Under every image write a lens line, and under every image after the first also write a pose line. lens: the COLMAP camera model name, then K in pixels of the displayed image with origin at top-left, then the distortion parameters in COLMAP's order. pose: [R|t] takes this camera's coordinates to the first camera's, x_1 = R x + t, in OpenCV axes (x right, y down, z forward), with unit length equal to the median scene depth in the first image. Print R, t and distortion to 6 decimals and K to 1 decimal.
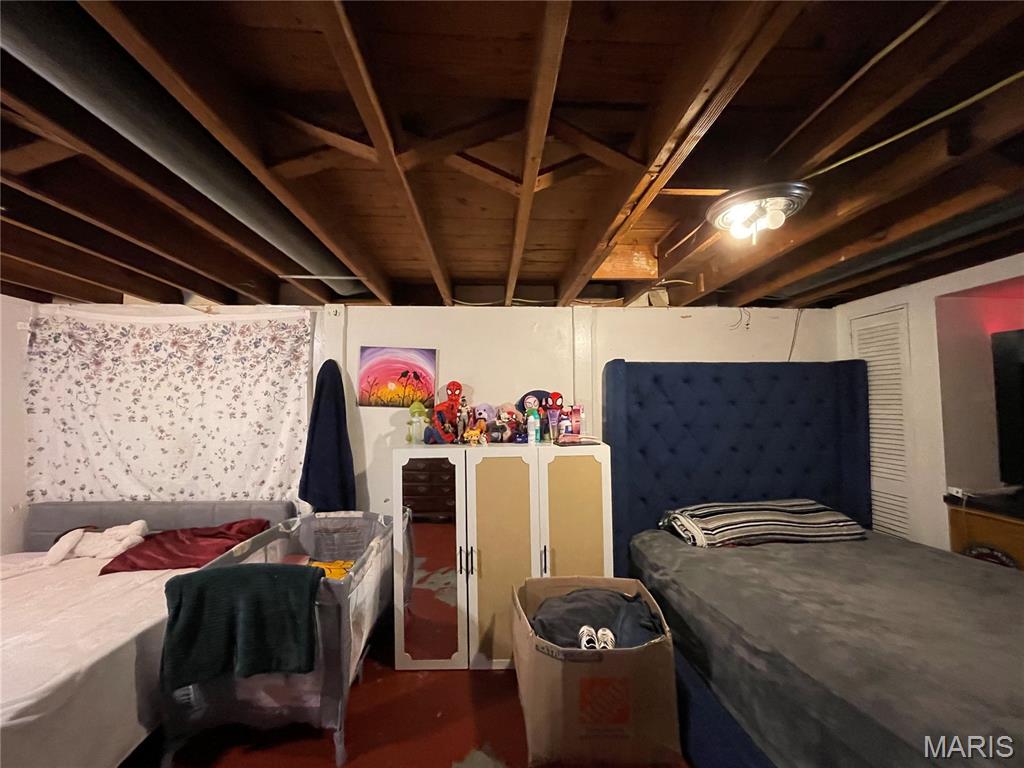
lens RADIAL K [[418.9, 0, 512.8], [0, 418.9, 384.2], [0, 0, 1]] dist [-0.003266, 0.001059]
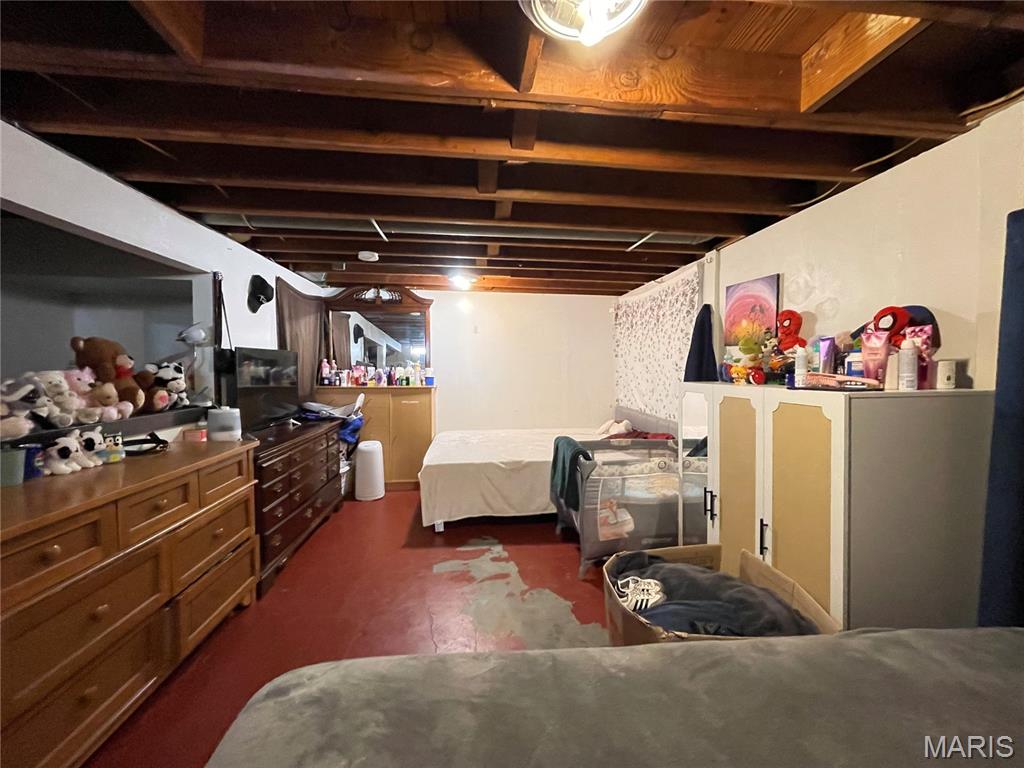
lens RADIAL K [[418.9, 0, 515.4], [0, 418.9, 380.0], [0, 0, 1]] dist [-0.003266, 0.001059]
pose [[0.053572, 0.039595, -0.997779, 0.636357], [0.045301, 0.998088, 0.042040, 0.069486], [0.997536, -0.047452, 0.051676, 0.431030]]
